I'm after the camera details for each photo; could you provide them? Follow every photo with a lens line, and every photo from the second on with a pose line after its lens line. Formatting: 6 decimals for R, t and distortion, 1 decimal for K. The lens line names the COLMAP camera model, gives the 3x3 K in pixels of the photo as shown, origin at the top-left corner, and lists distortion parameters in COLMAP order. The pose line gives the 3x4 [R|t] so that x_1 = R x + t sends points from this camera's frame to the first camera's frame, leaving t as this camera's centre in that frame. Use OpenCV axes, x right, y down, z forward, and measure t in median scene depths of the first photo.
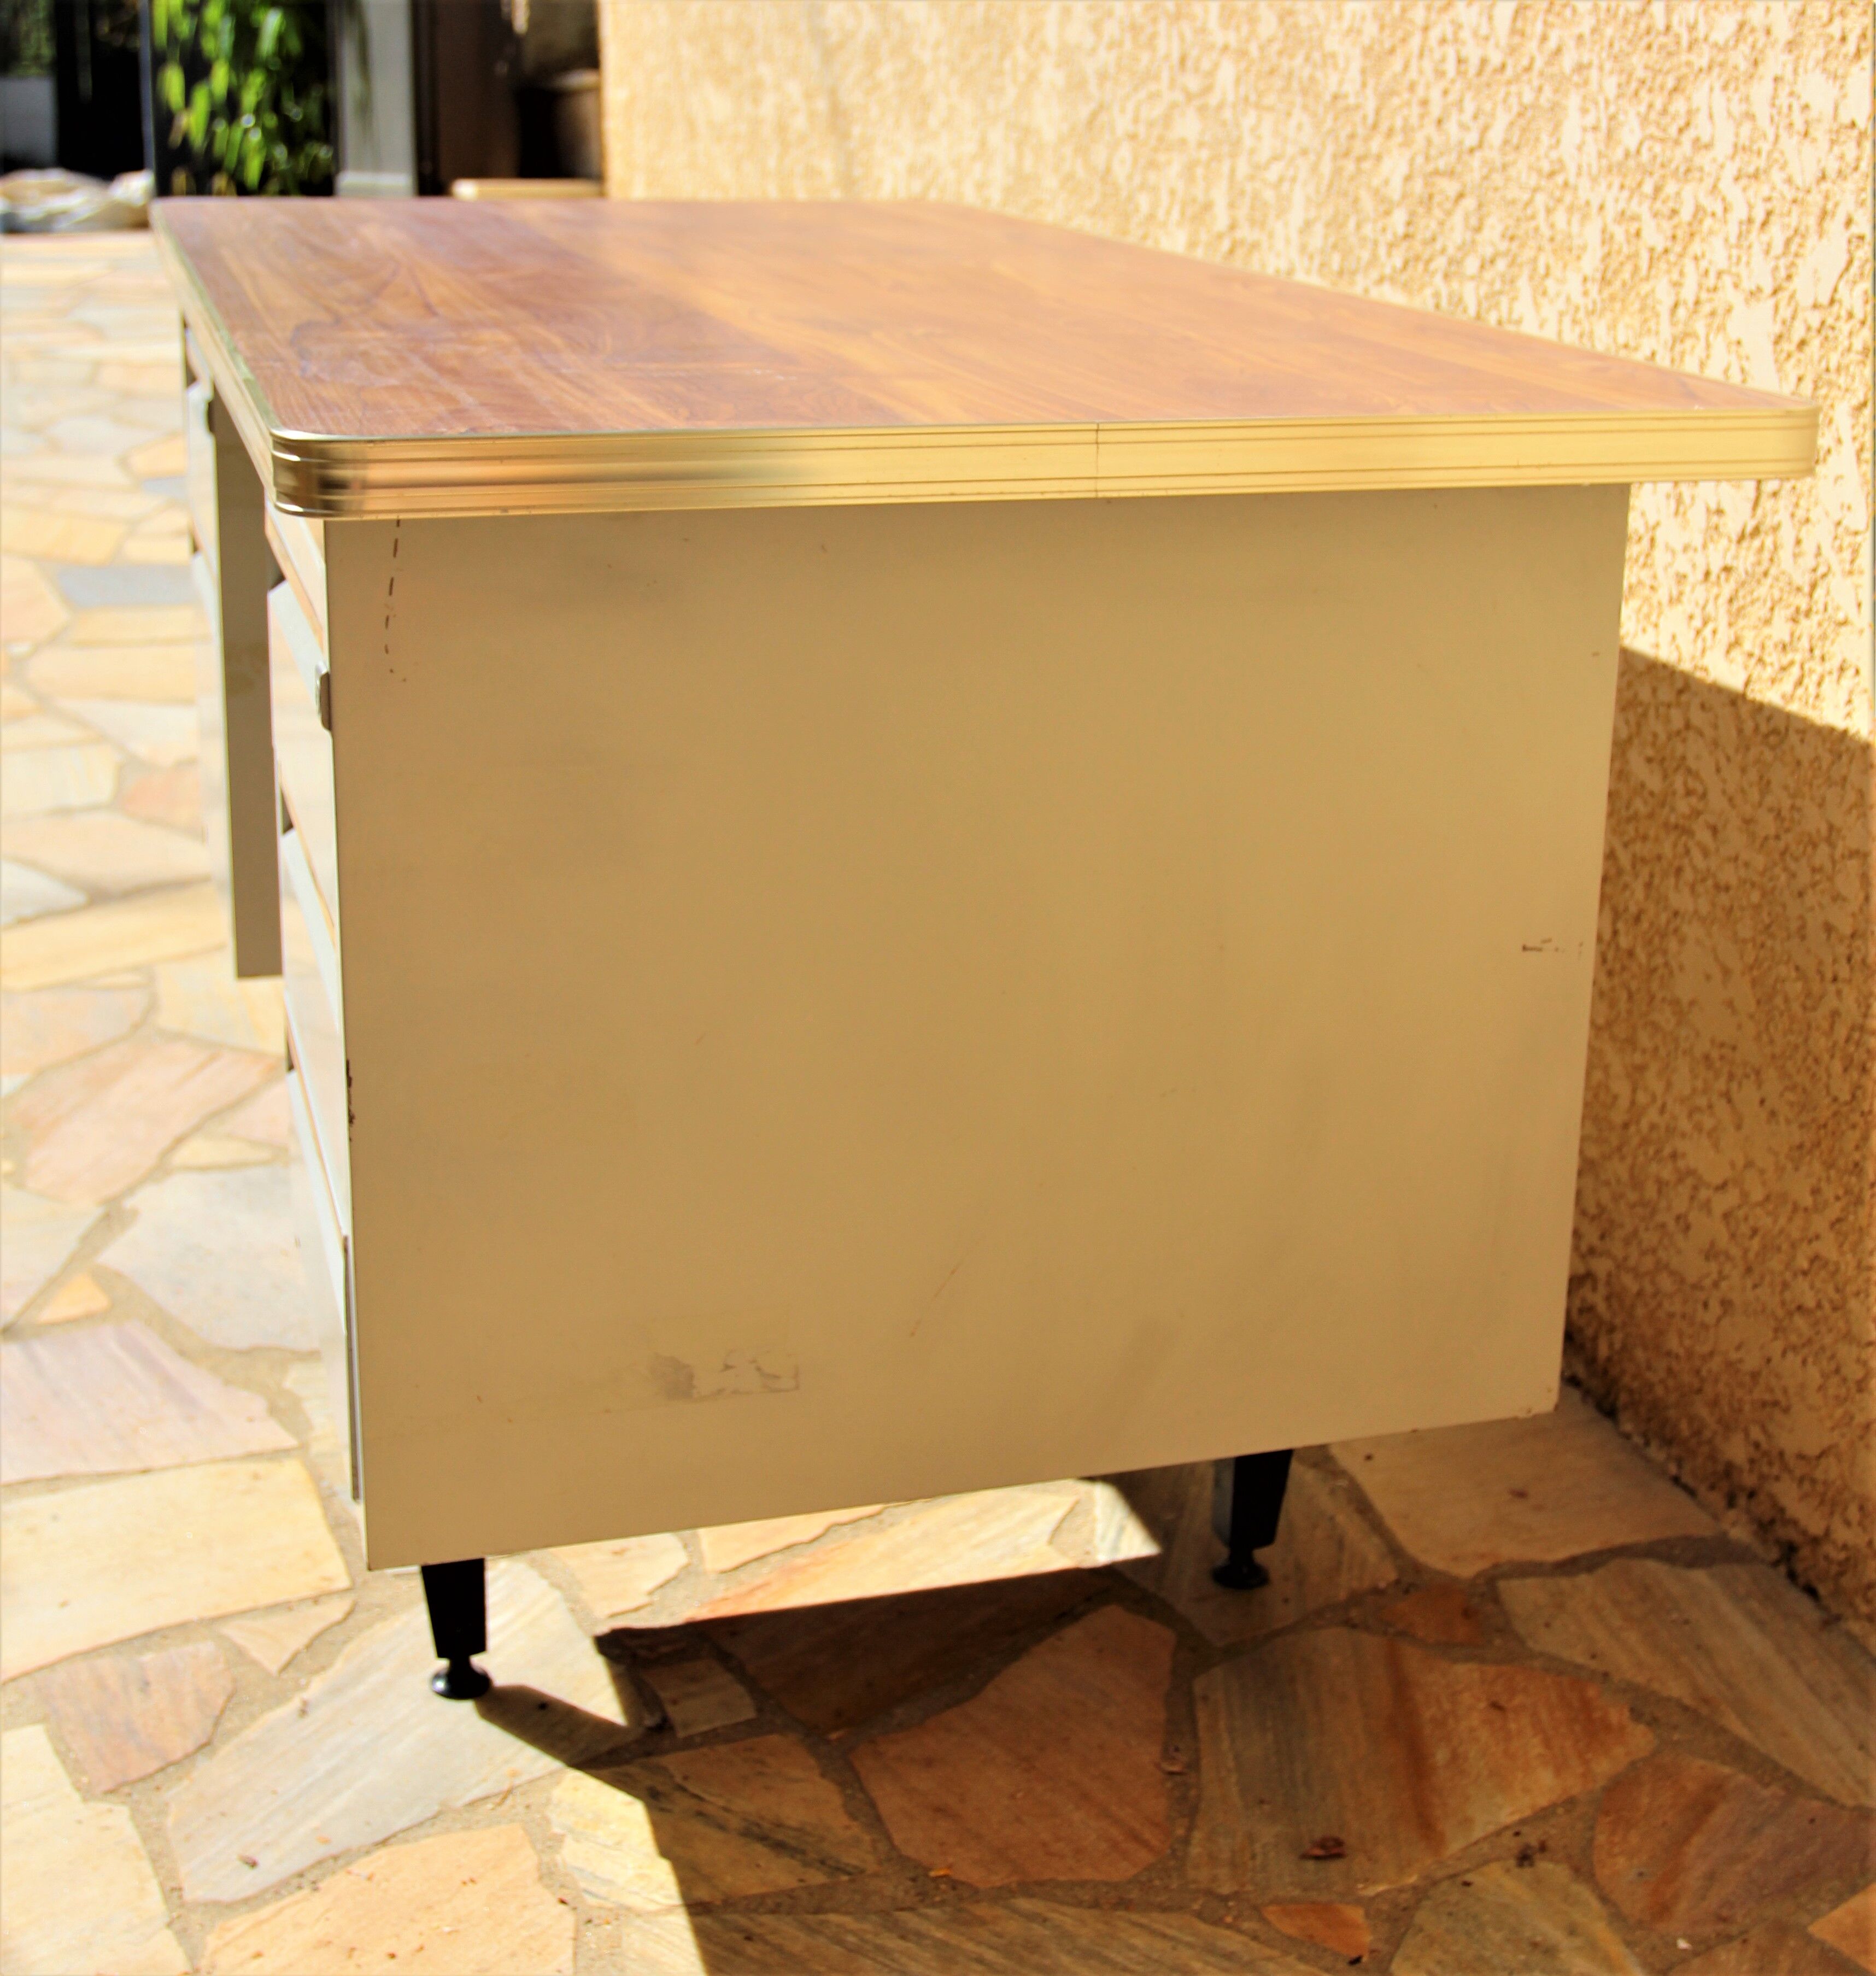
lens RADIAL K [[2891.0, 0, 967.8], [0, 2891.0, 839.1], [0, 0, 1]] dist [-0.047374, 0.000000]
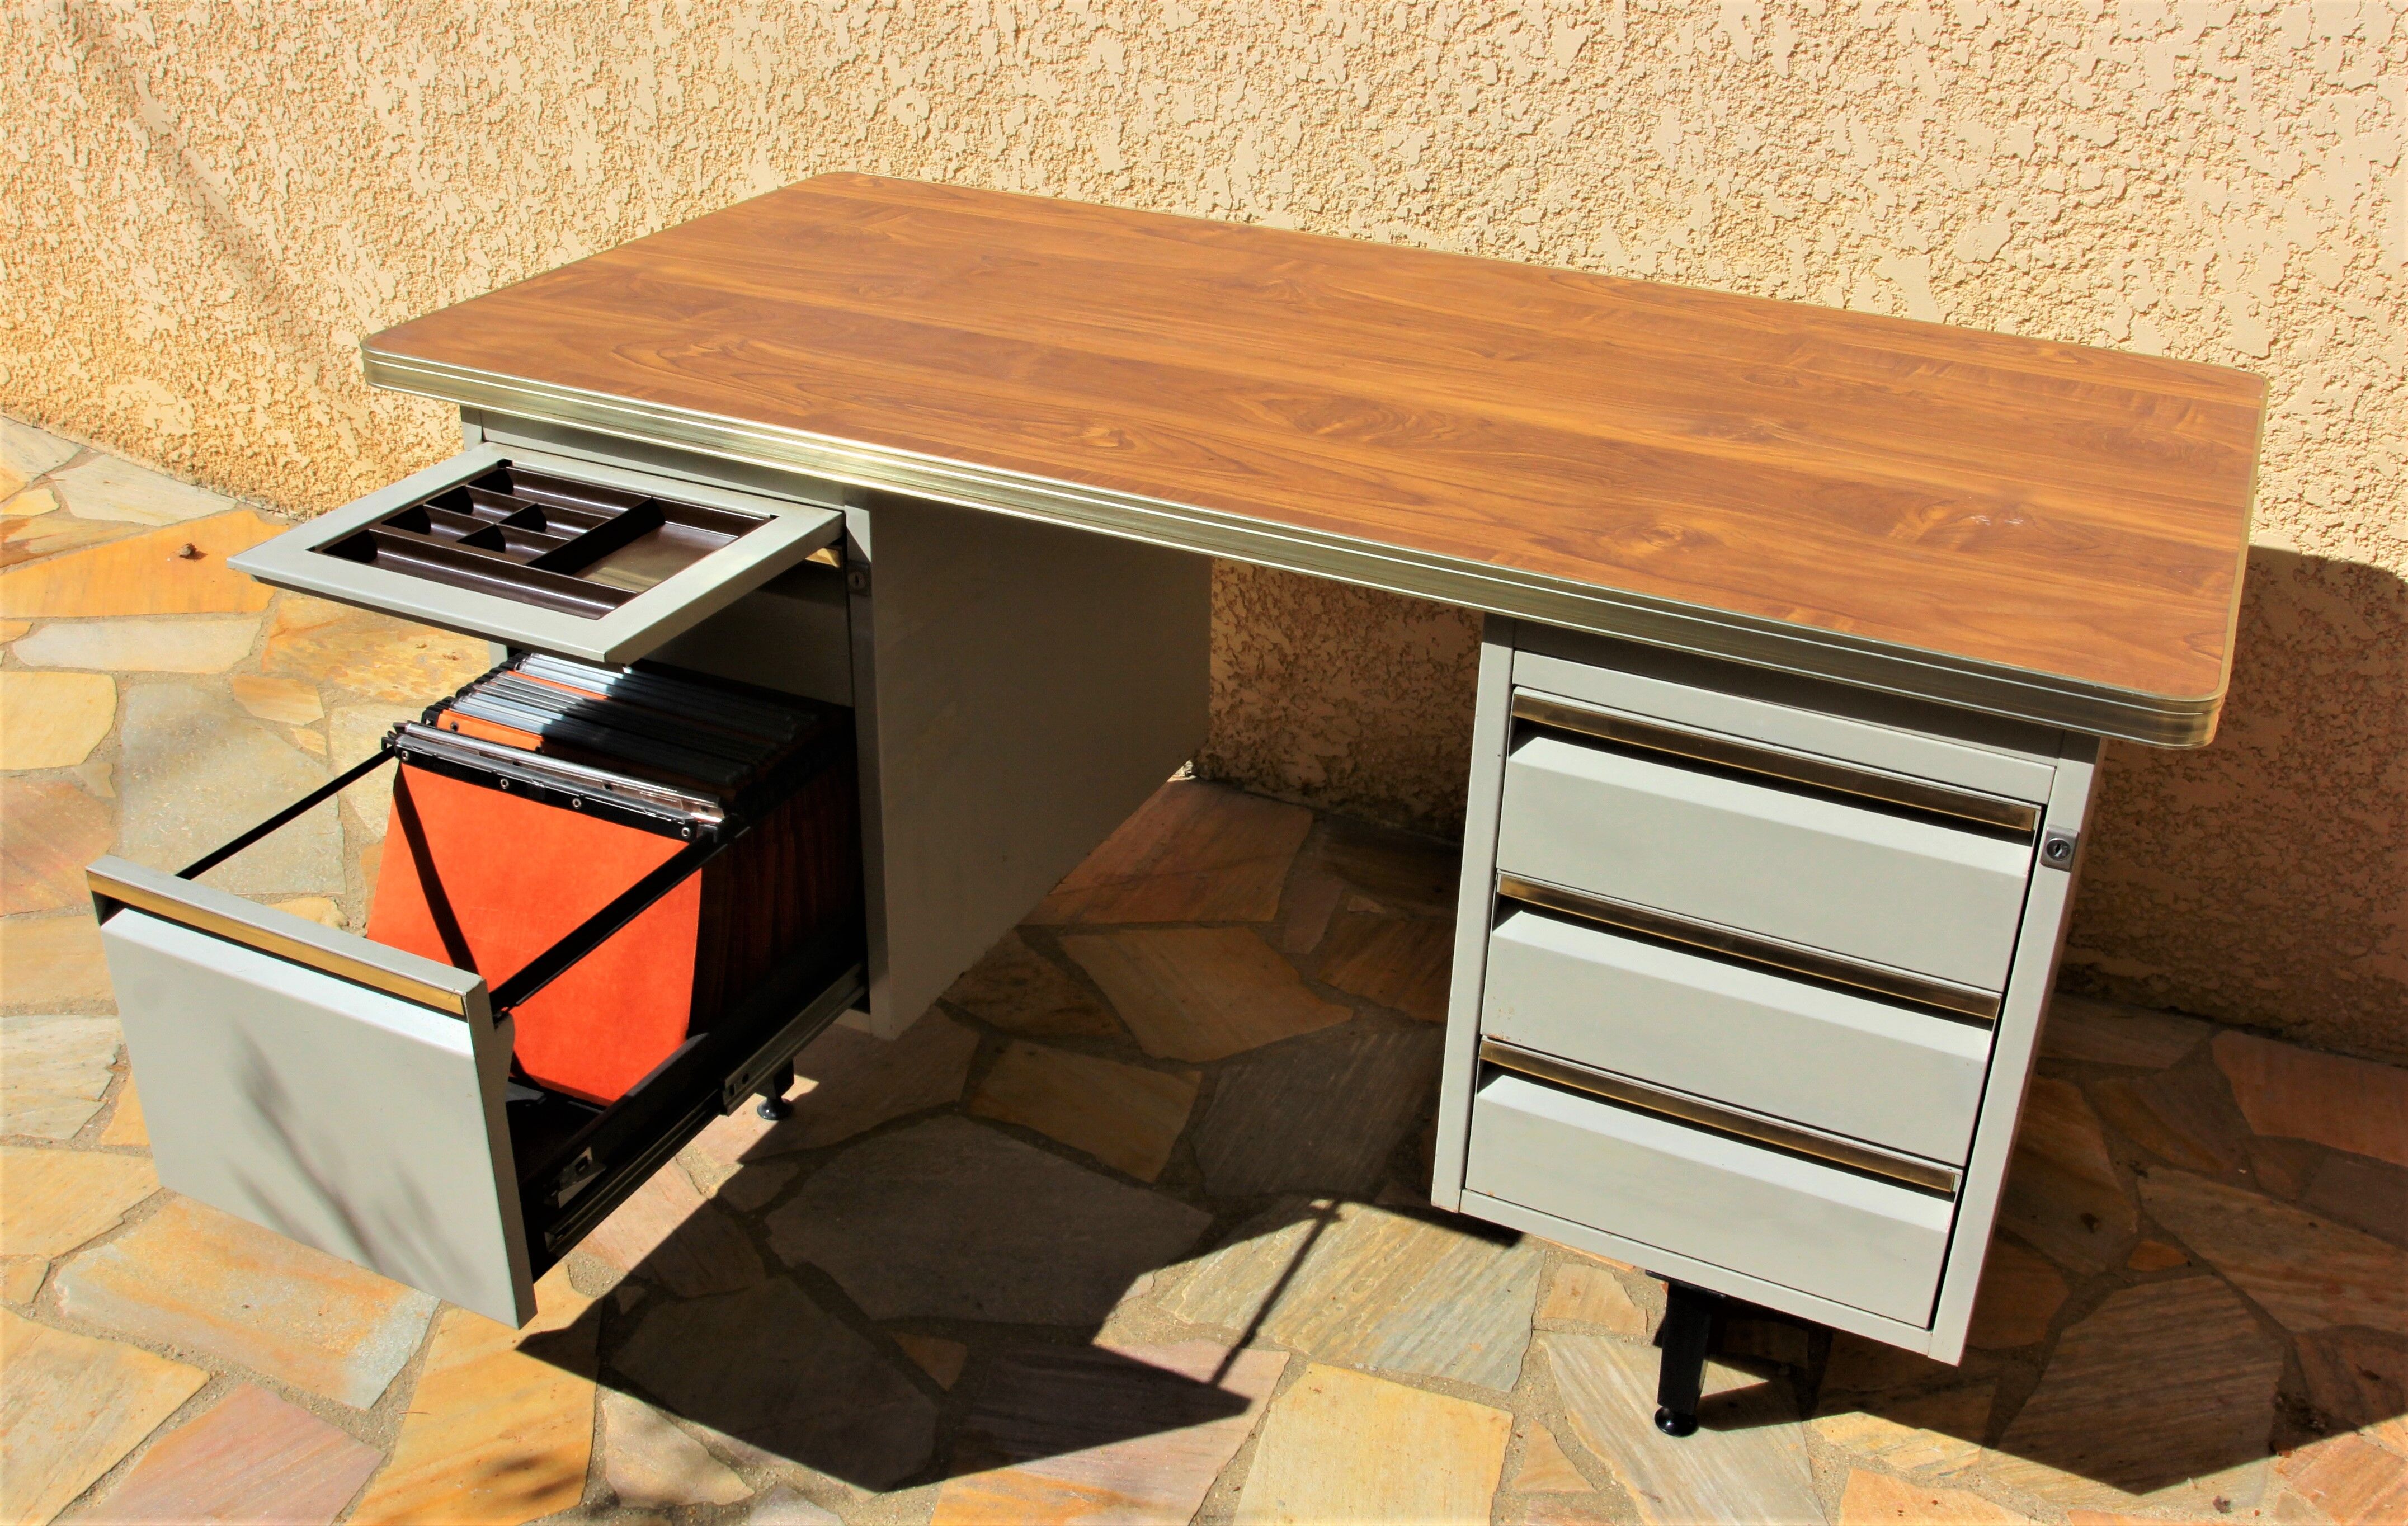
lens RADIAL K [[2268.0, 0, 1200.2], [0, 2268.0, 675.5], [0, 0, 1]] dist [-0.075836, 0.000000]
pose [[0.682300, -0.327085, 0.653821, -0.899936], [0.200172, 0.943738, 0.263229, -0.377393], [-0.703134, -0.048725, 0.709386, 0.378657]]
